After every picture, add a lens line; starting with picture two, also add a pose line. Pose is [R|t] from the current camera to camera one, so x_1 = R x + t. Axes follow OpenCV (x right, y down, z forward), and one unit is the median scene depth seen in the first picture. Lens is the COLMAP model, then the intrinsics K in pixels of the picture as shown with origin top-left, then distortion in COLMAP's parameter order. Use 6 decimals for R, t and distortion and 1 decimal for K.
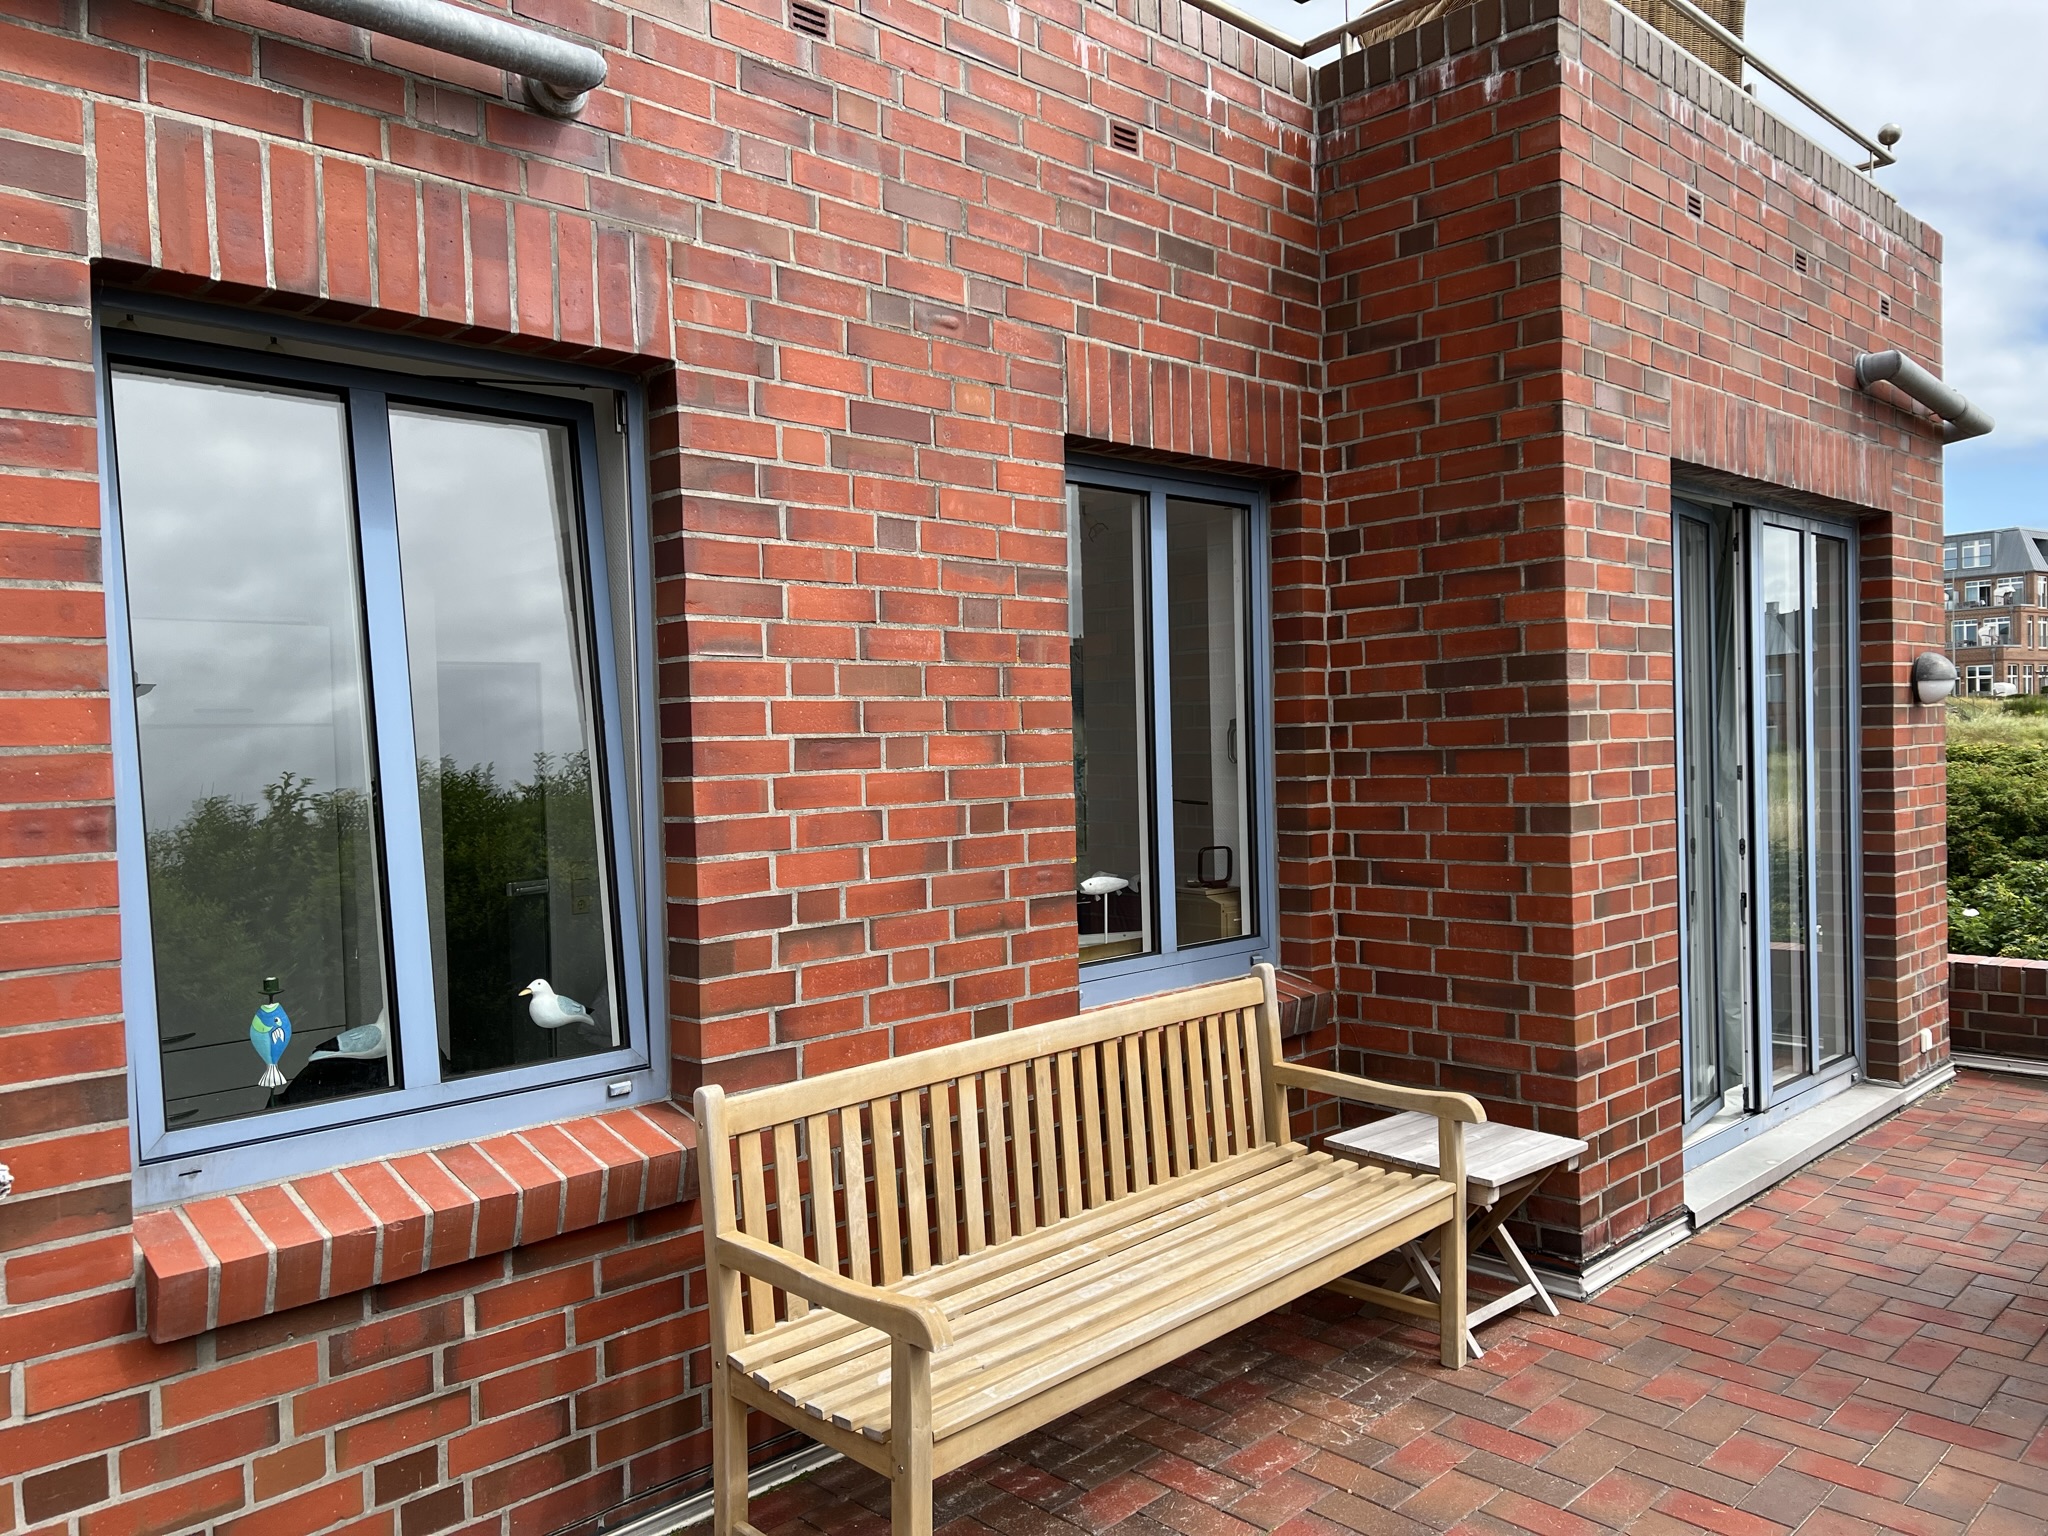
lens RADIAL K [[1525.9, 0, 1033.0], [0, 1525.9, 794.7], [0, 0, 1]] dist [0.087616, -0.122720]
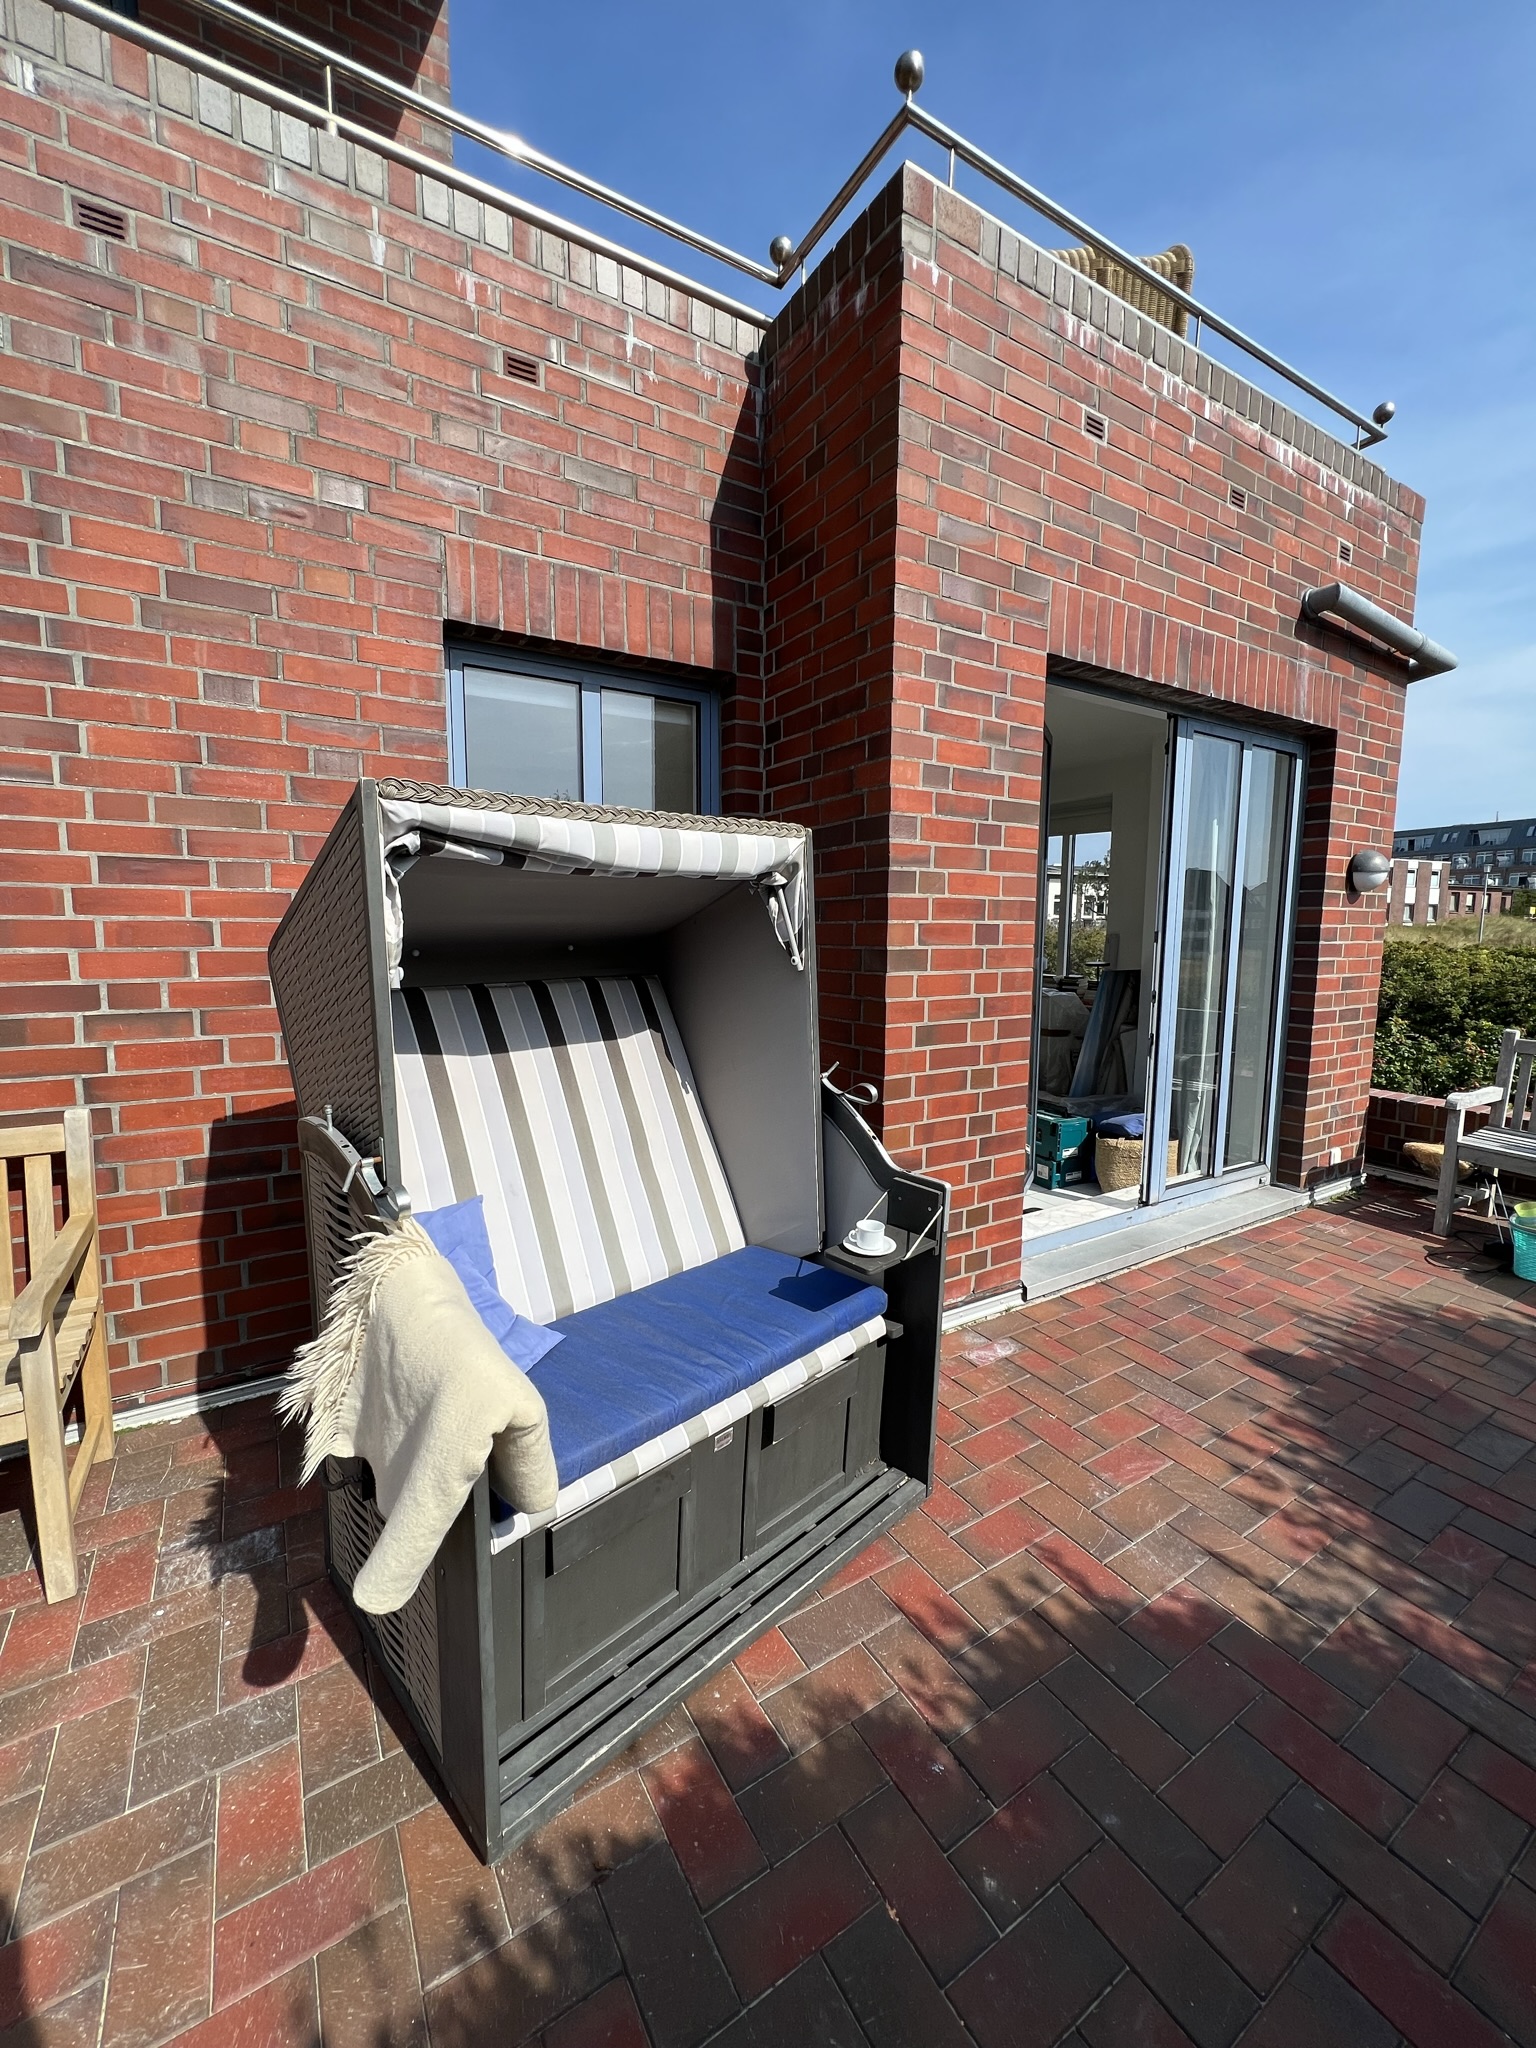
lens RADIAL K [[824.8, 0, 768.0], [0, 824.8, 1024.0], [0, 0, 1]] dist [-0.001734, -0.000165]
pose [[0.974707, 0.060923, -0.215021, 0.422945], [-0.042253, 0.995010, 0.090384, 0.011857], [0.219455, -0.079013, 0.972418, 0.395848]]
